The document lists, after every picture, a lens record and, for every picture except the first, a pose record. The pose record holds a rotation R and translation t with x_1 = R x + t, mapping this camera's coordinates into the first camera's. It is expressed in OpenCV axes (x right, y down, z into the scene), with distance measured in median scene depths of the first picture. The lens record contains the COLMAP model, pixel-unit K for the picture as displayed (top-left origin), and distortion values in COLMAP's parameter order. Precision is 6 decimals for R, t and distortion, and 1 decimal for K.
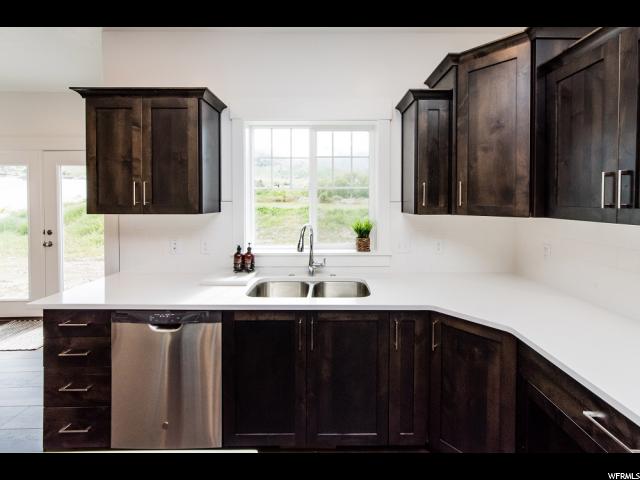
lens RADIAL K [[244.4, 0, 339.1], [0, 244.4, 203.3], [0, 0, 1]] dist [-0.000930, -0.000084]
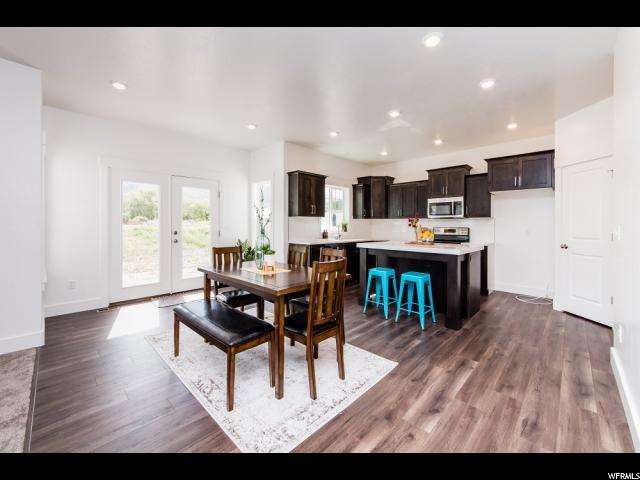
lens RADIAL K [[266.0, 0, 317.8], [0, 266.0, 224.4], [0, 0, 1]] dist [-0.001583, -0.006815]
pose [[0.677187, -0.001334, 0.735809, -3.095868], [0.012706, 0.999870, -0.009882, 0.166209], [-0.735701, 0.016041, 0.677117, -1.168923]]
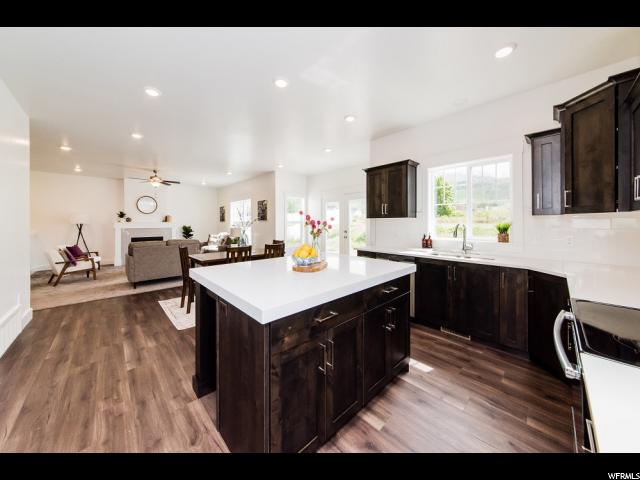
lens RADIAL K [[243.2, 0, 347.3], [0, 243.2, 223.0], [0, 0, 1]] dist [0.001814, 0.000342]
pose [[0.713438, -0.006783, -0.700686, 0.577319], [-0.006378, 0.999849, -0.016173, 0.132692], [0.700689, 0.016007, 0.713287, -0.922733]]
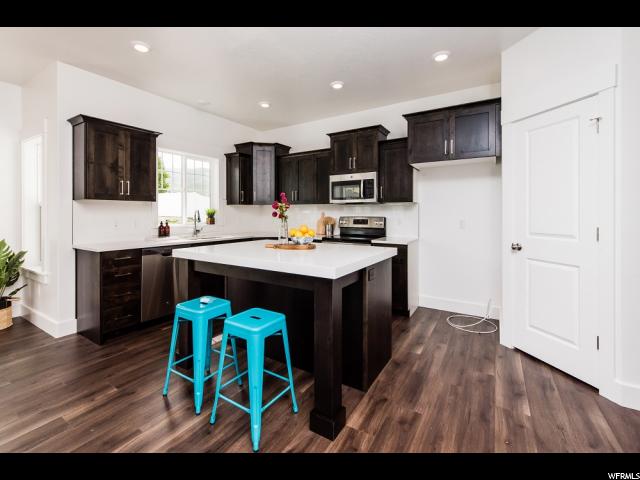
lens RADIAL K [[290.1, 0, 295.3], [0, 290.1, 212.5], [0, 0, 1]] dist [-0.000671, -0.000115]
pose [[0.553588, -0.003071, 0.832785, -1.809624], [0.017215, 0.999822, -0.007756, 0.161133], [-0.832613, 0.018630, 0.553542, -1.045035]]
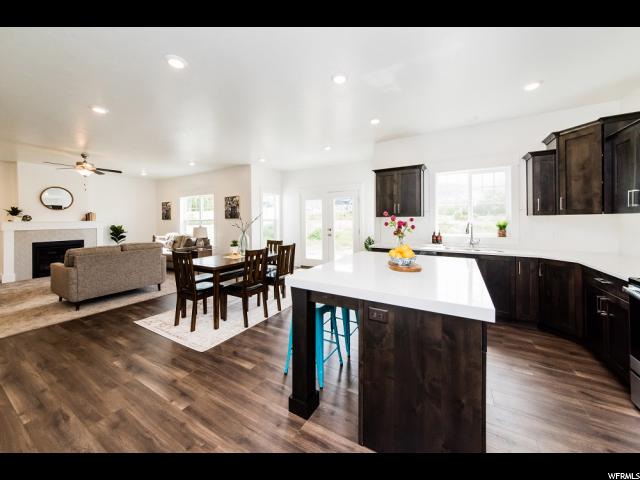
lens RADIAL K [[239.8, 0, 346.8], [0, 239.8, 219.6], [0, 0, 1]] dist [0.001474, 0.000336]
pose [[0.886807, -0.010212, -0.462028, -0.125374], [0.003211, 0.999868, -0.015935, 0.110399], [0.462129, 0.012648, 0.886722, -1.437160]]
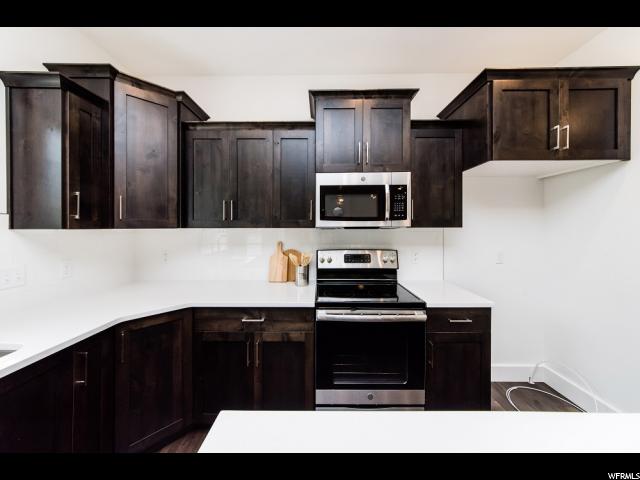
lens RADIAL K [[250.9, 0, 327.5], [0, 250.9, 223.7], [0, 0, 1]] dist [0.019181, 0.000084]
pose [[-0.004496, 0.009083, 0.999949, -0.566255], [0.019714, 0.999765, -0.008992, 0.053840], [-0.999796, 0.019673, -0.004674, 0.137983]]
